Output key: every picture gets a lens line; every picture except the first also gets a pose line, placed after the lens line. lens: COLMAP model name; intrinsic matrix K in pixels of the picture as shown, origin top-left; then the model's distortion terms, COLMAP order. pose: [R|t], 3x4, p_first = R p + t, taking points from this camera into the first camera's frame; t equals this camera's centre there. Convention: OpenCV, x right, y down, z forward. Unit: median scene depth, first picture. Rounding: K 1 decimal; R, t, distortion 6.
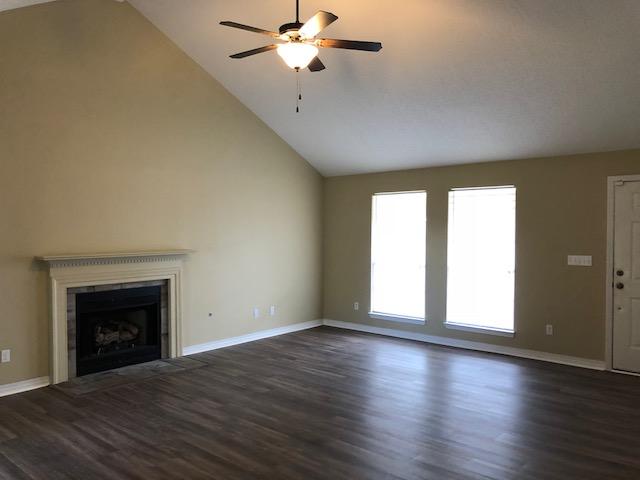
lens RADIAL K [[521.6, 0, 323.5], [0, 521.6, 240.9], [0, 0, 1]] dist [0.008392, 0.005494]
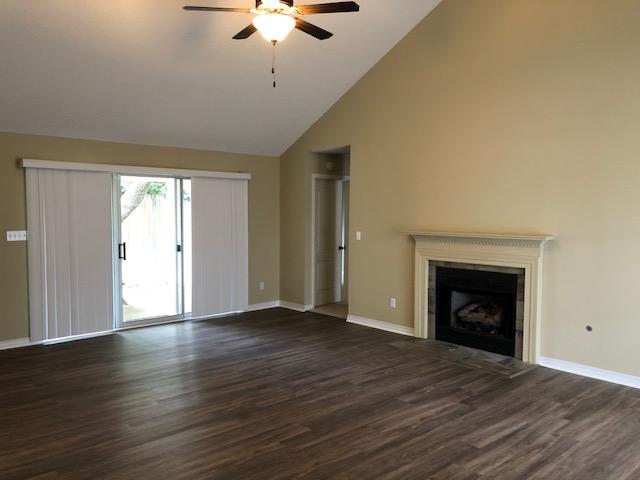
lens RADIAL K [[521.6, 0, 323.5], [0, 521.6, 240.9], [0, 0, 1]] dist [0.008392, 0.005494]
pose [[-0.111380, 0.061714, -0.991860, 0.677087], [-0.032527, 0.997309, 0.065706, -0.020289], [0.993245, 0.039581, -0.109073, 0.885833]]
